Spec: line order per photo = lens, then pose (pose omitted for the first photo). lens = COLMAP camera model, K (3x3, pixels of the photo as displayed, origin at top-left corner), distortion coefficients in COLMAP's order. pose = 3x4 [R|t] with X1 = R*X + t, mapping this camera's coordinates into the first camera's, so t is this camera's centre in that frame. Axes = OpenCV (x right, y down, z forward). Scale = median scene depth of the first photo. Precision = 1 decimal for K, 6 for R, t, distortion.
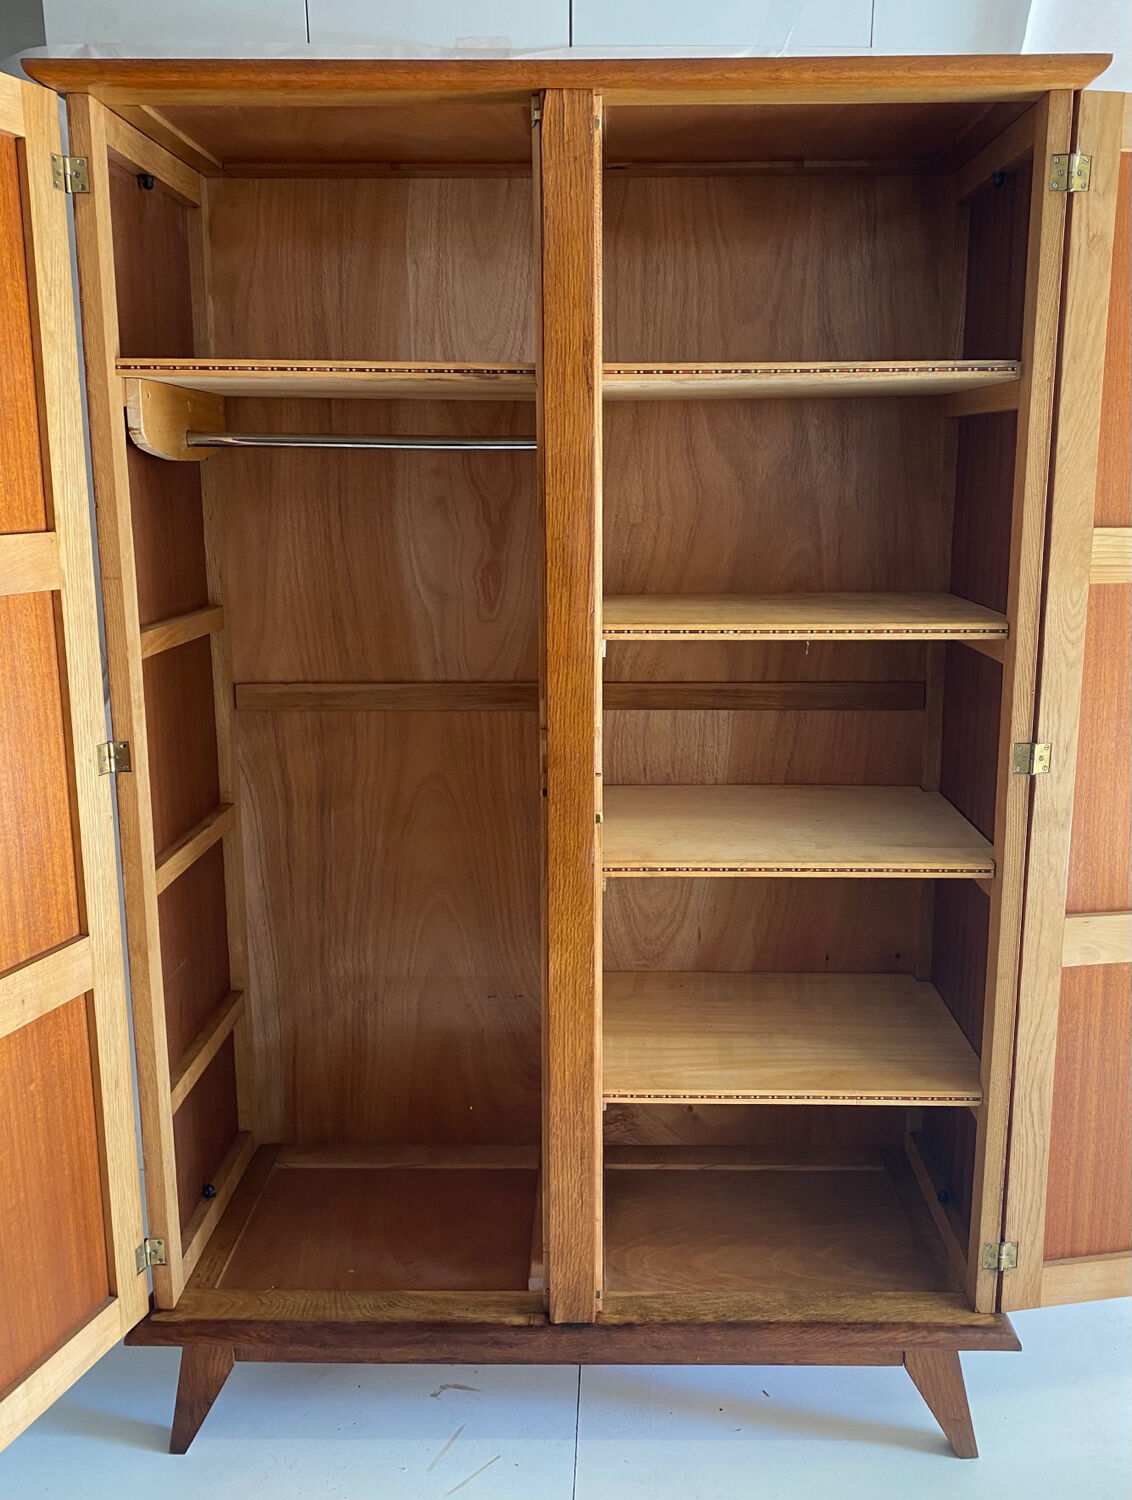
lens RADIAL K [[1344.6, 0, 613.3], [0, 1344.6, 747.5], [0, 0, 1]] dist [0.093019, -0.183933]
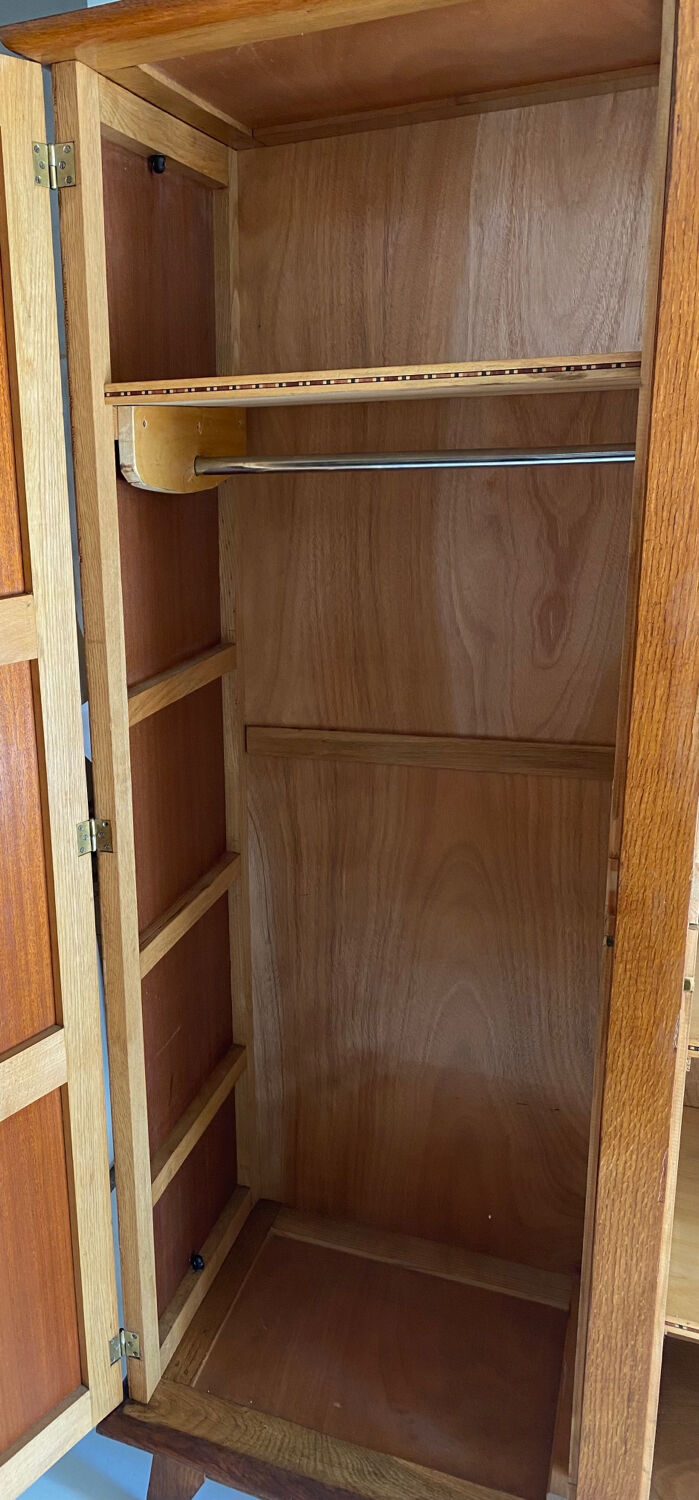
lens RADIAL K [[1154.4, 0, 137.2], [0, 1154.4, 750.5], [0, 0, 1]] dist [0.047287, -0.065645]
pose [[0.910108, 0.067660, -0.408810, -0.030692], [-0.035514, 0.995685, 0.085729, -0.106752], [0.412846, -0.063504, 0.908584, 0.294311]]
